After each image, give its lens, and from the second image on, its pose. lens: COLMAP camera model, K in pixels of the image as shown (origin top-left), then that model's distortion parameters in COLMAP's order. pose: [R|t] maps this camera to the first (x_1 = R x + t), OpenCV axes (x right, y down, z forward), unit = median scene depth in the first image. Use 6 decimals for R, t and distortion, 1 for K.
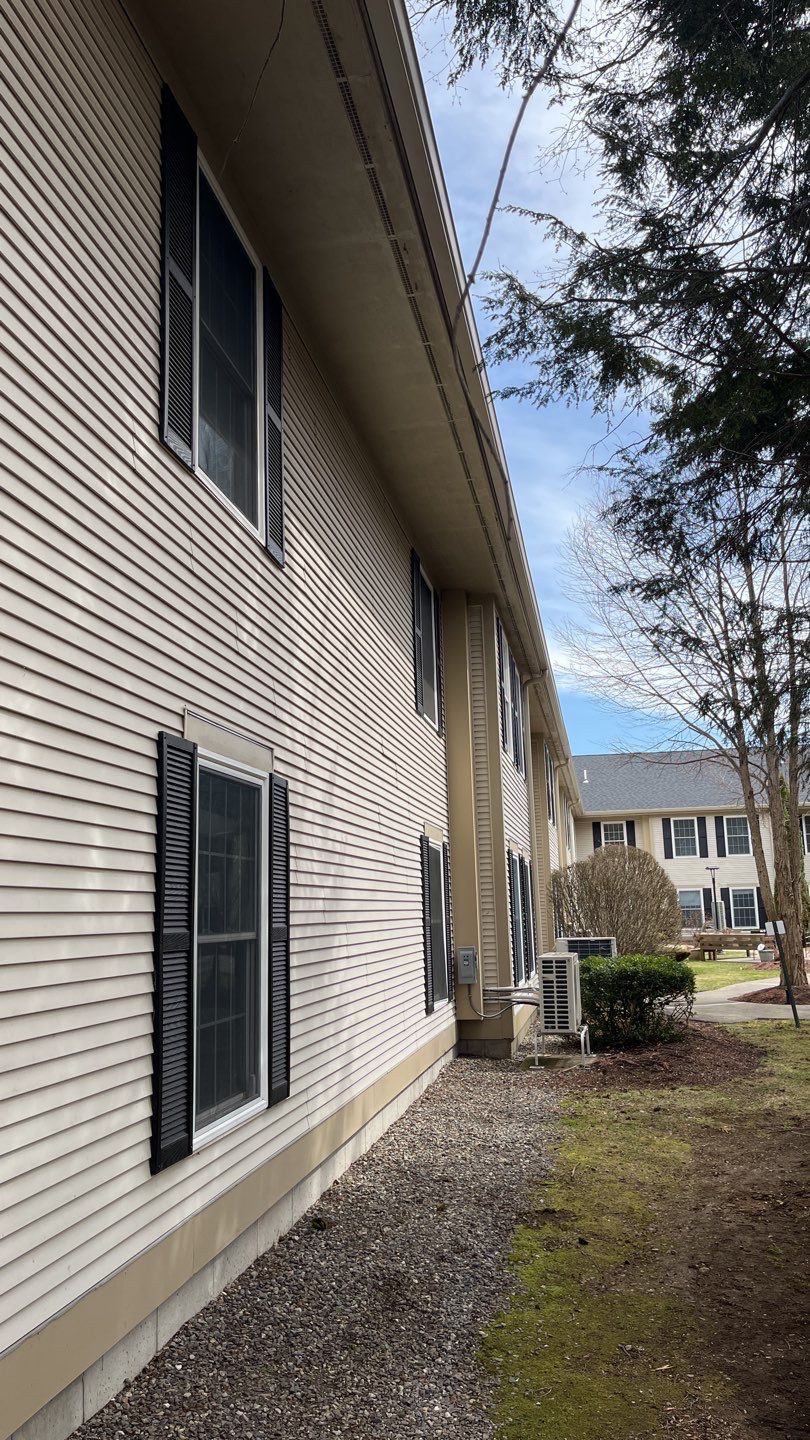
lens RADIAL K [[1111.4, 0, 406.1], [0, 1111.4, 723.4], [0, 0, 1]] dist [0.057955, -0.061645]
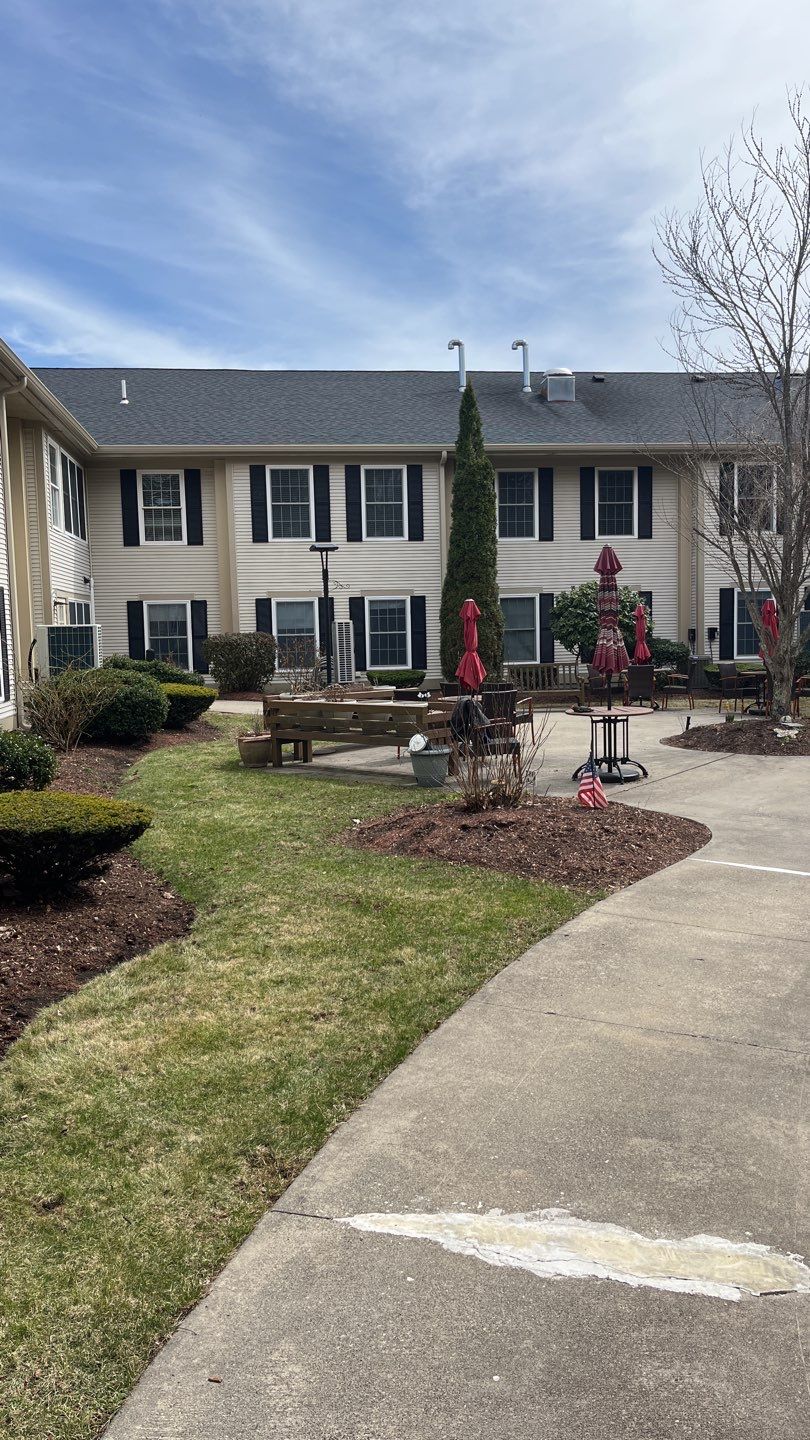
lens RADIAL K [[1111.4, 0, 399.3], [0, 1111.4, 716.9], [0, 0, 1]] dist [0.057955, -0.061645]
pose [[0.957044, -0.016071, 0.289498, 0.147132], [-0.054047, 0.971074, 0.232583, 0.076628], [-0.284861, -0.238239, 0.928491, 0.475434]]
